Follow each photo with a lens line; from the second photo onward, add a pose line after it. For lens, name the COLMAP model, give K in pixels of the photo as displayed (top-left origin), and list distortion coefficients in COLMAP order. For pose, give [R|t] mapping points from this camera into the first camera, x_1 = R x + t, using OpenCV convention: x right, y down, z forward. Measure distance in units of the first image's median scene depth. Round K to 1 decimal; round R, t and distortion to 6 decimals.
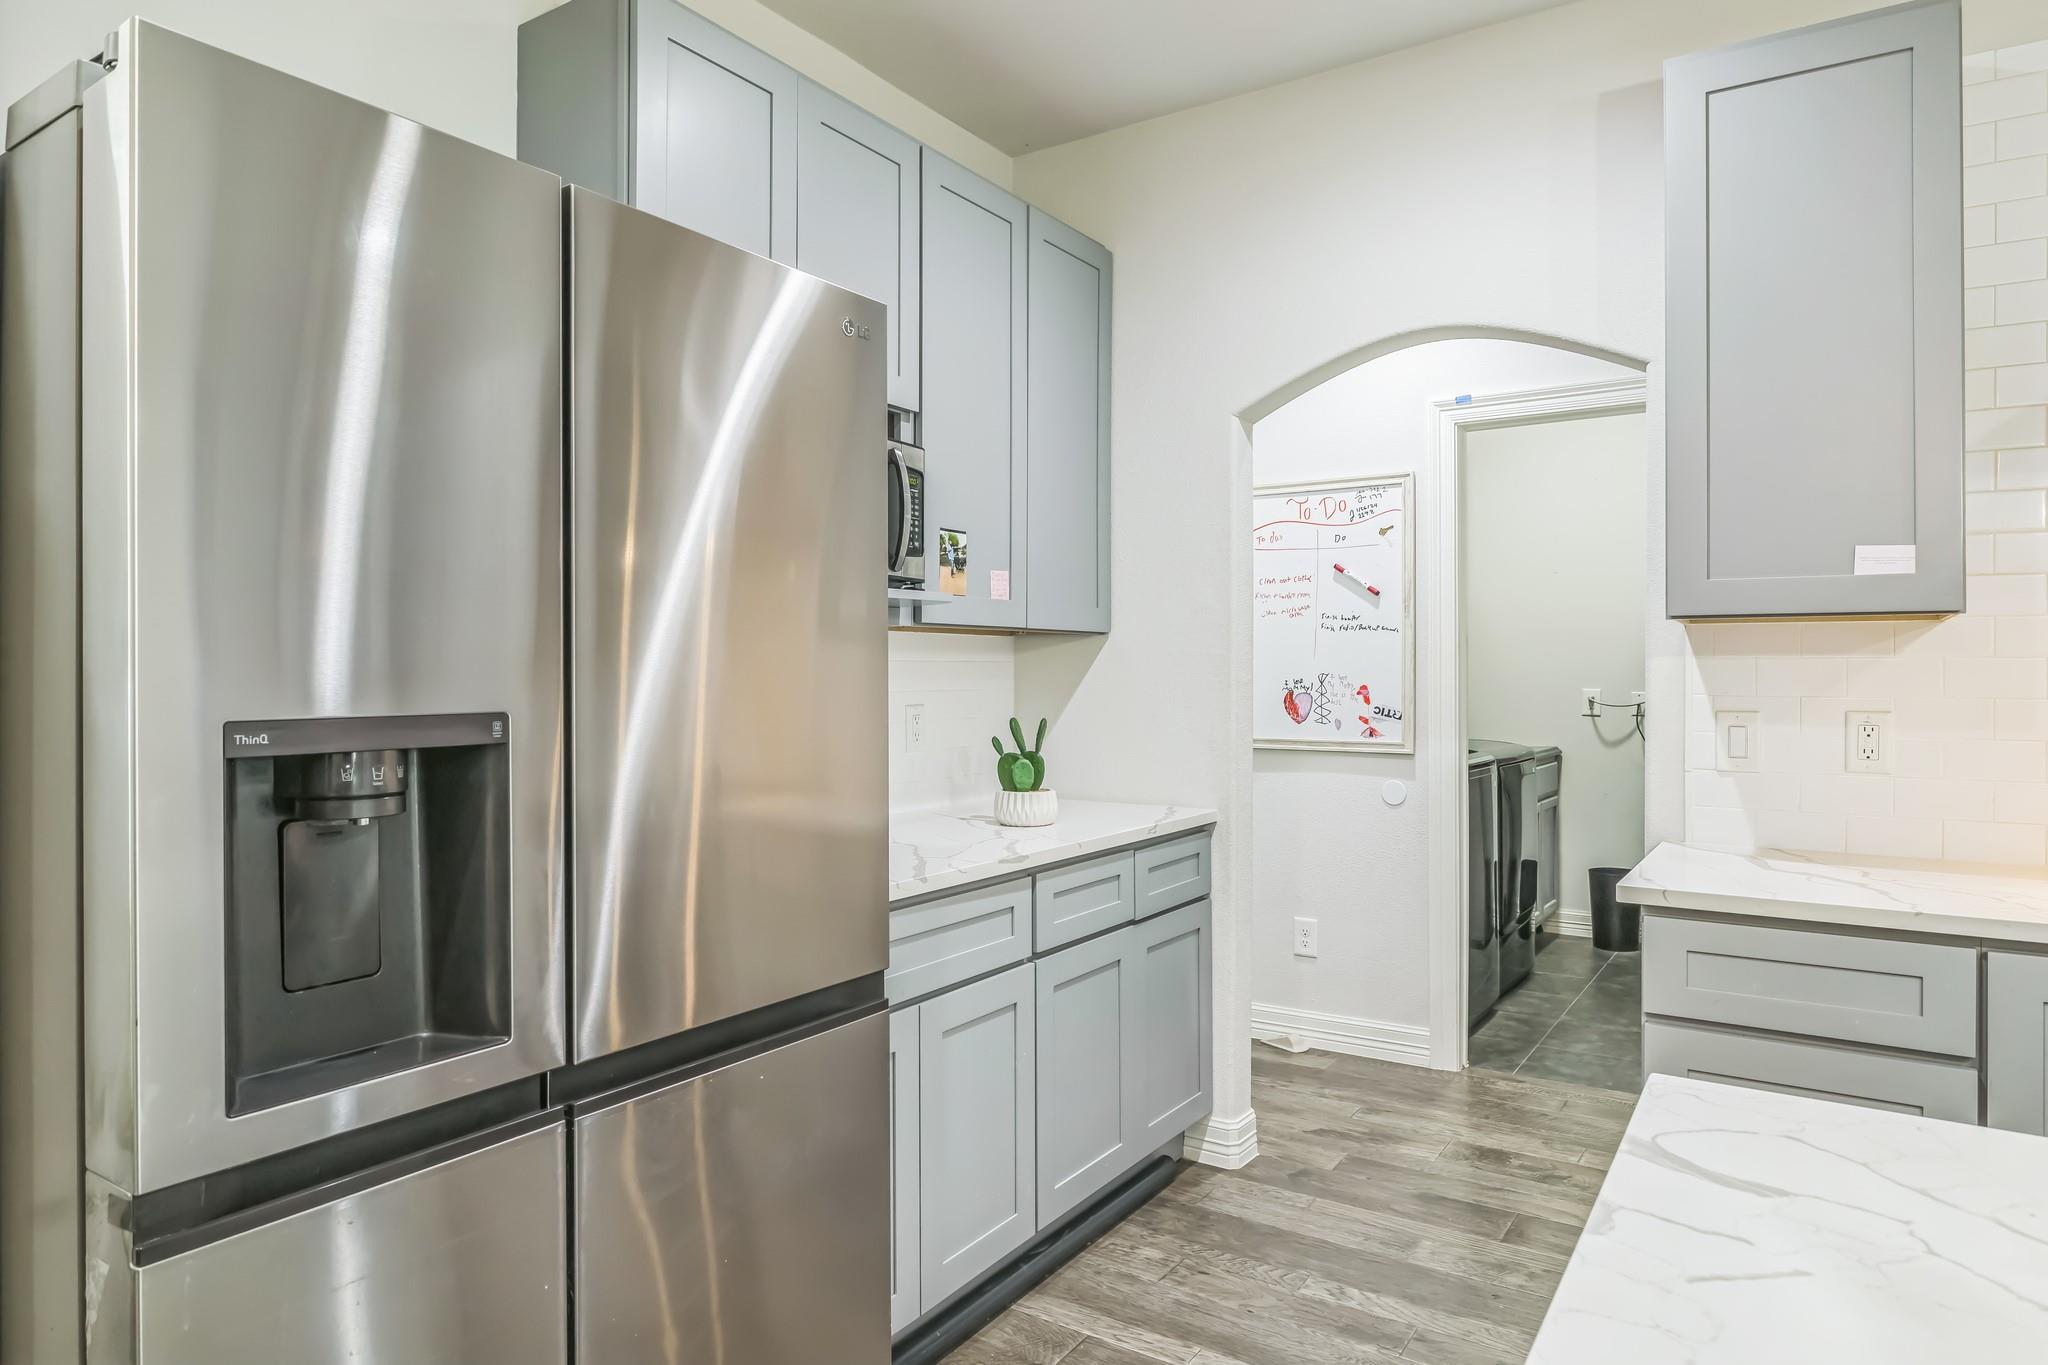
lens RADIAL K [[1222.3, 0, 1022.3], [0, 1222.3, 673.2], [0, 0, 1]] dist [-0.003209, -0.001827]
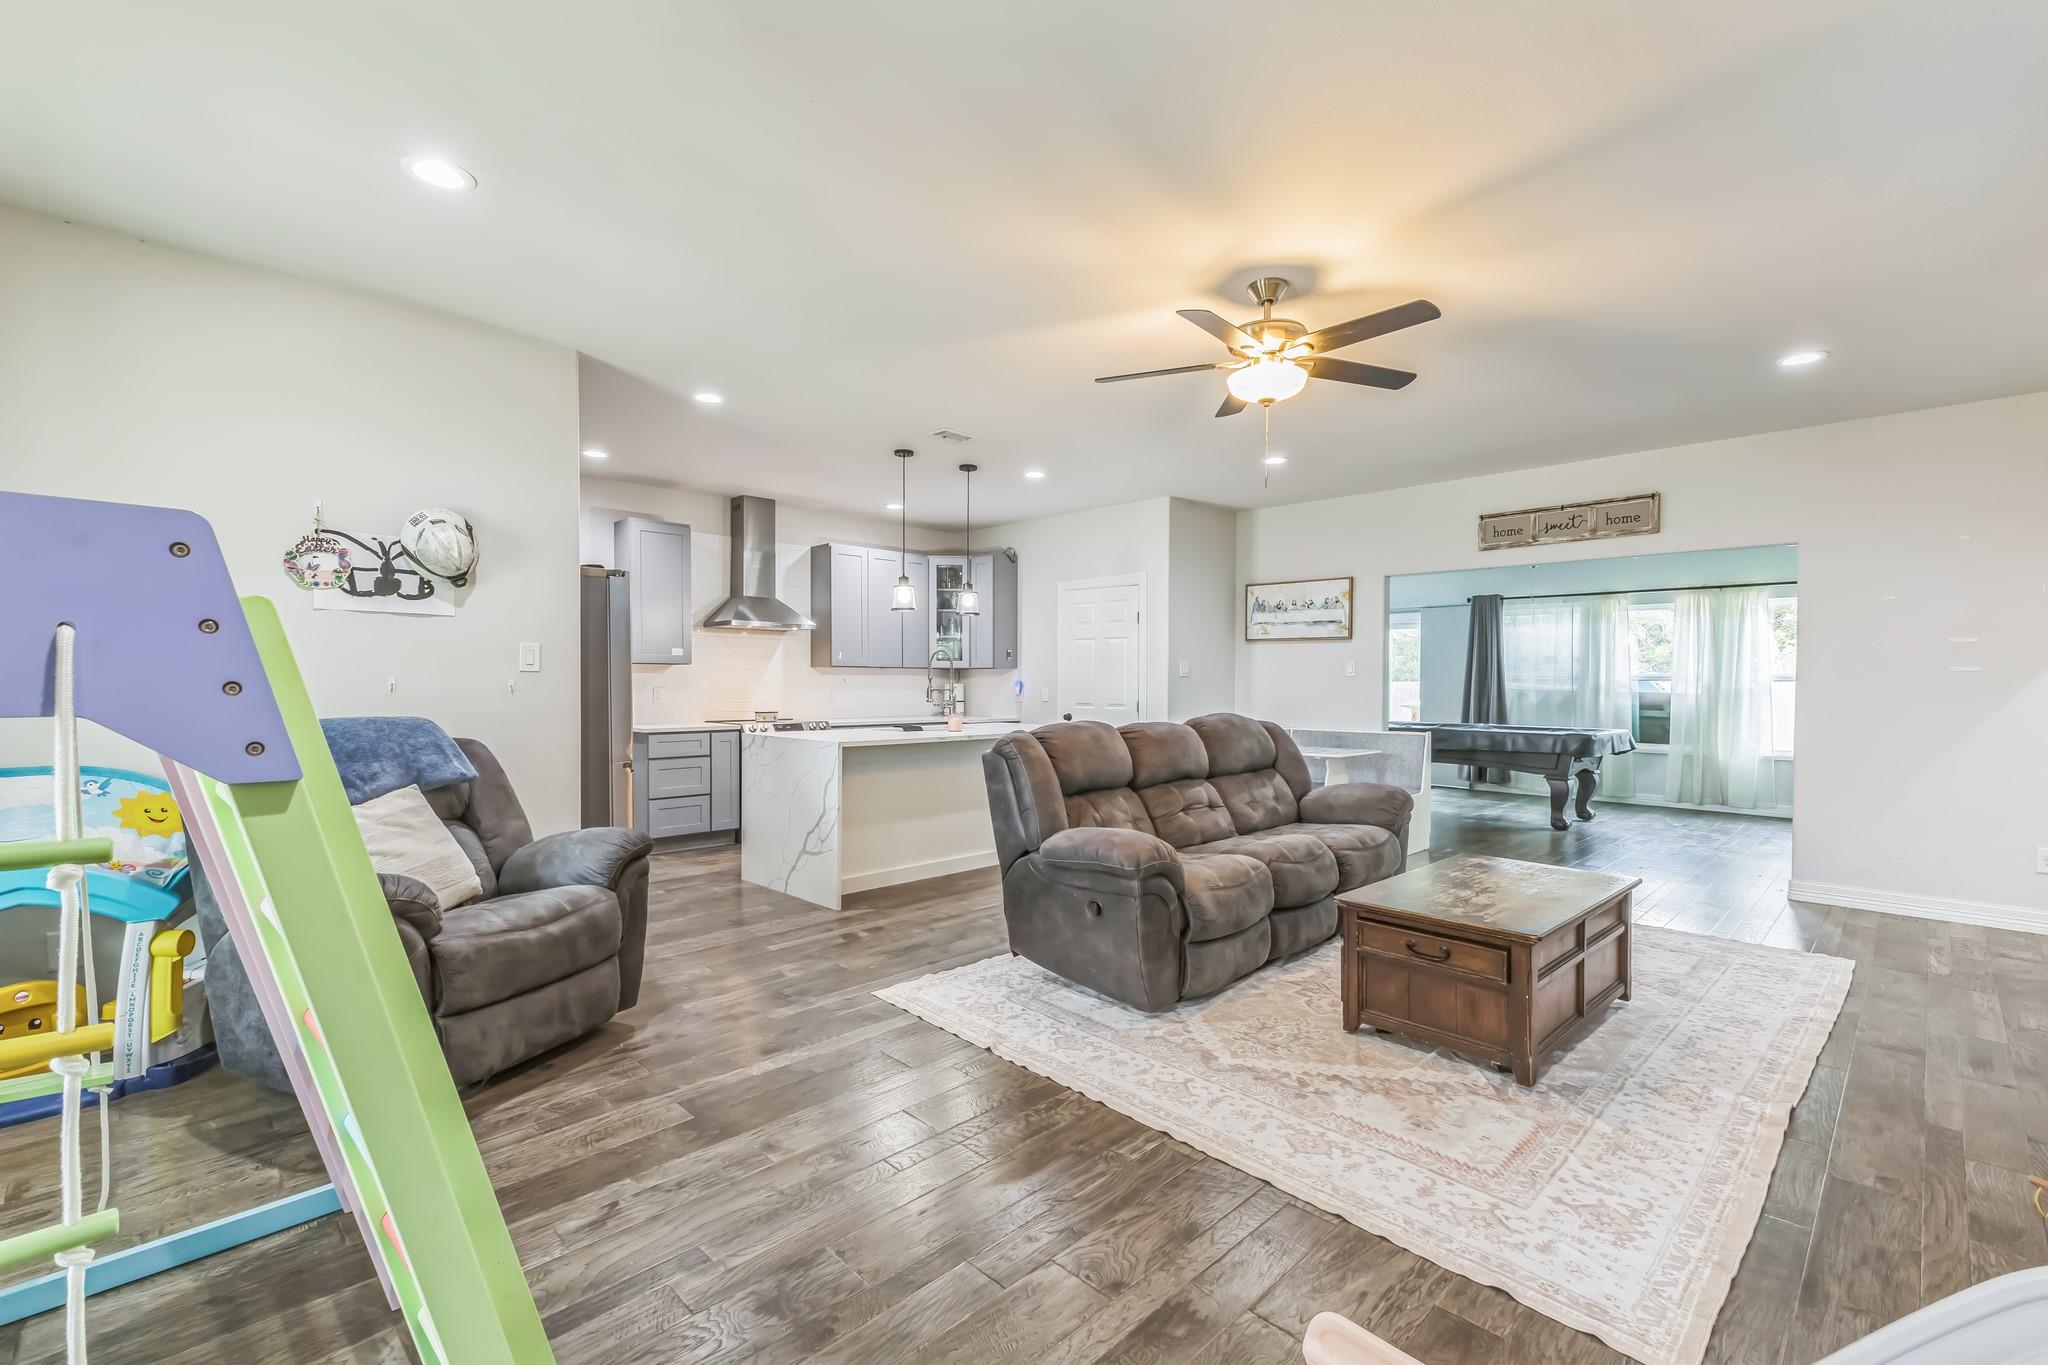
lens RADIAL K [[886.0, 0, 1022.3], [0, 886.0, 688.3], [0, 0, 1]] dist [0.008805, -0.000004]
pose [[0.203230, -0.009523, 0.979085, -1.634472], [0.000884, 0.999954, 0.009543, 0.006580], [-0.979131, -0.001074, 0.203229, -0.647087]]
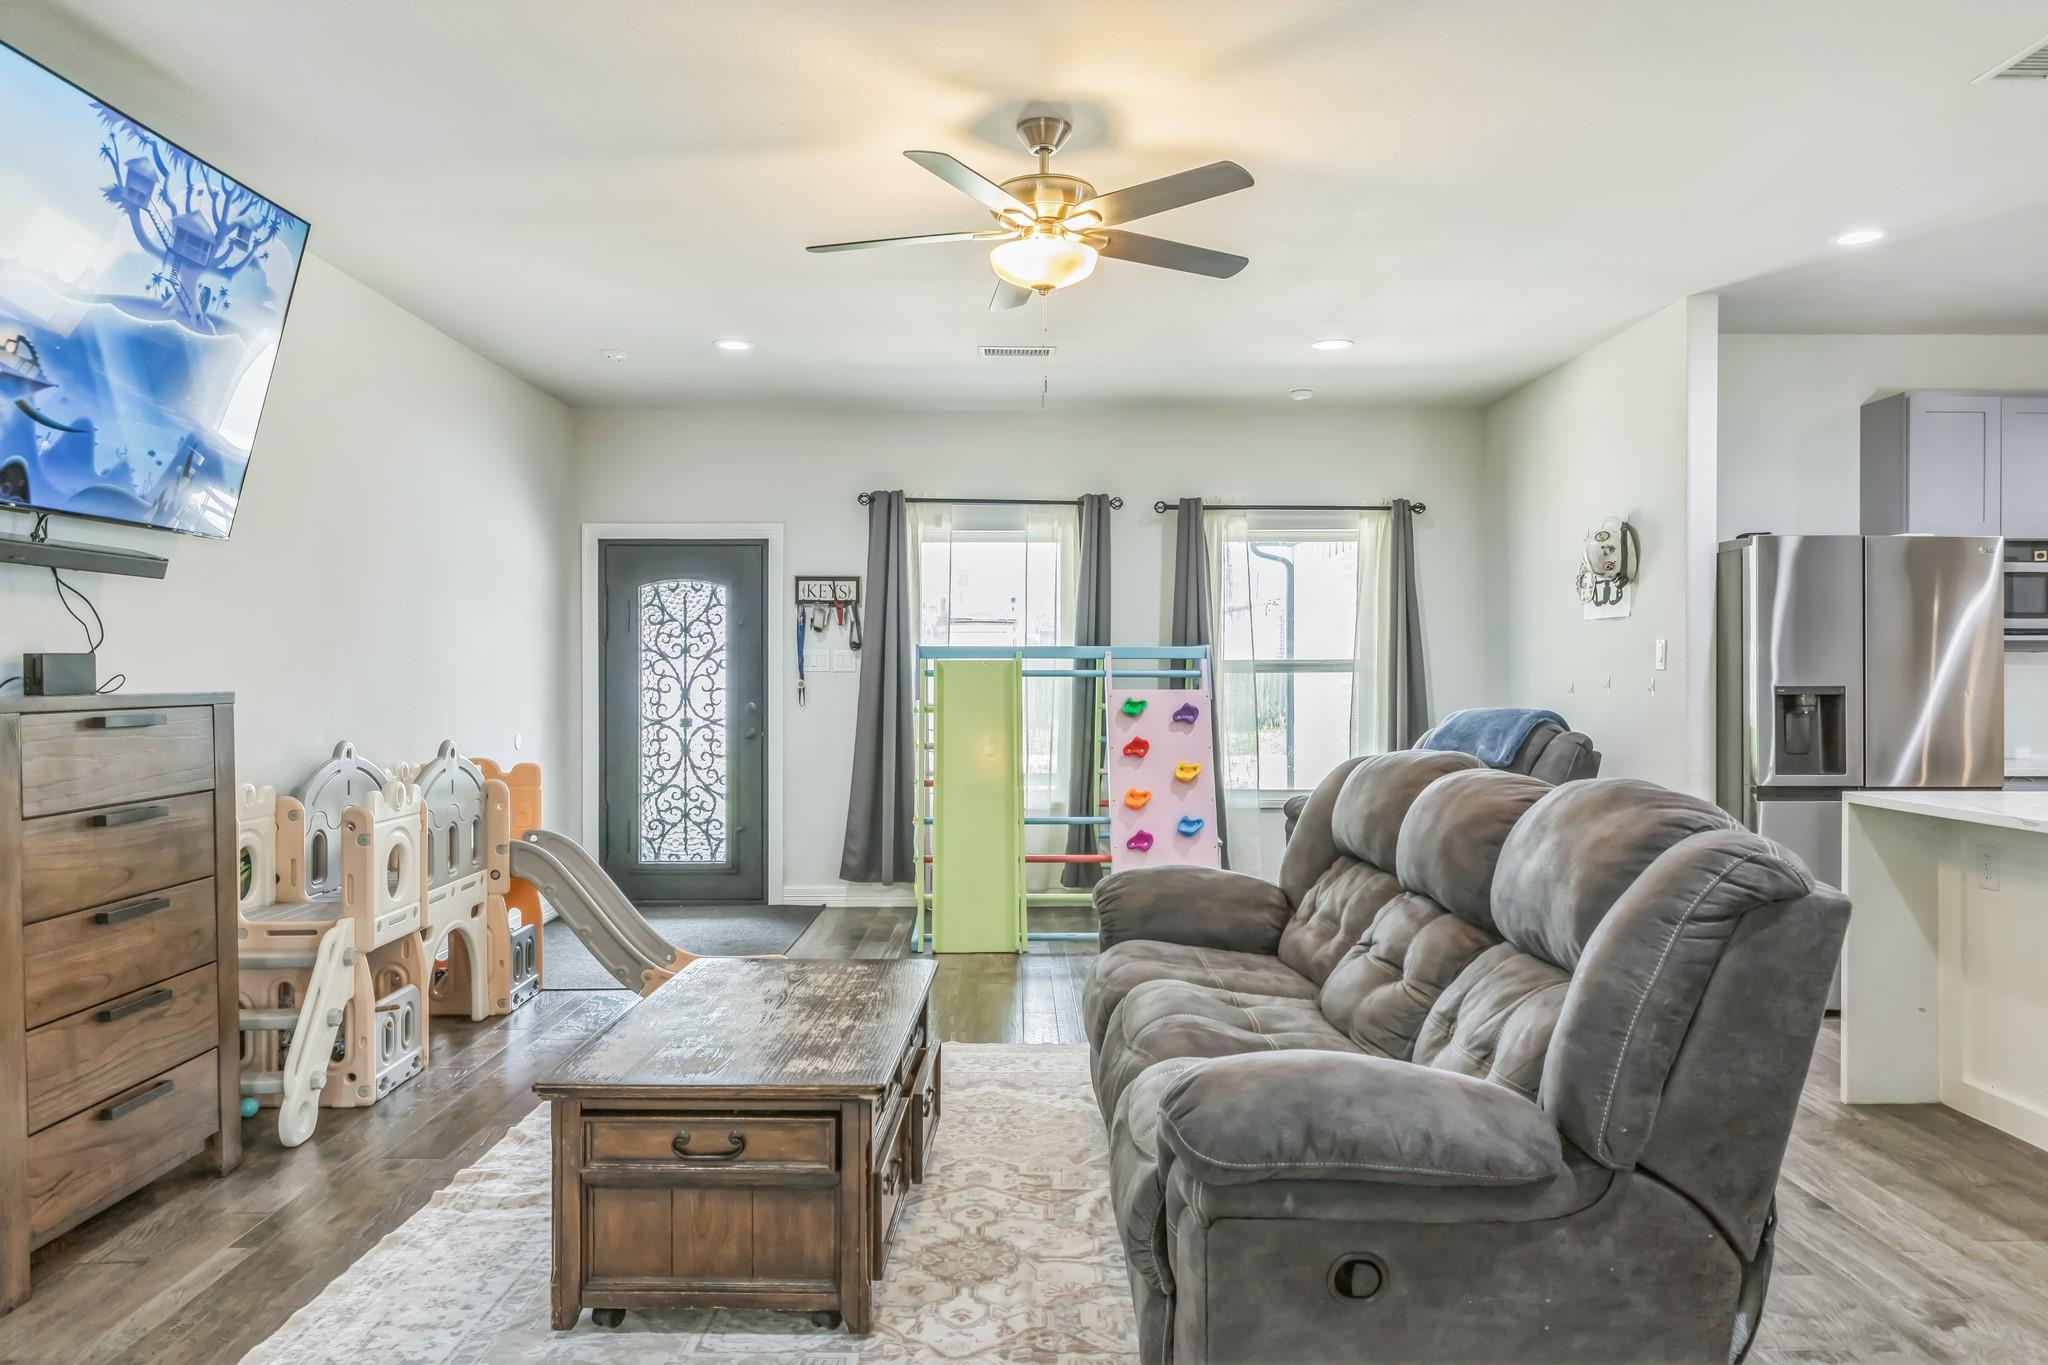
lens RADIAL K [[1351.6, 0, 1040.7], [0, 1351.6, 678.9], [0, 0, 1]] dist [0.000250, -0.004022]
pose [[0.562526, -0.000404, -0.826780, 0.702304], [0.000397, 1.000000, -0.000218, 0.005284], [0.826780, -0.000206, 0.562526, -1.465754]]
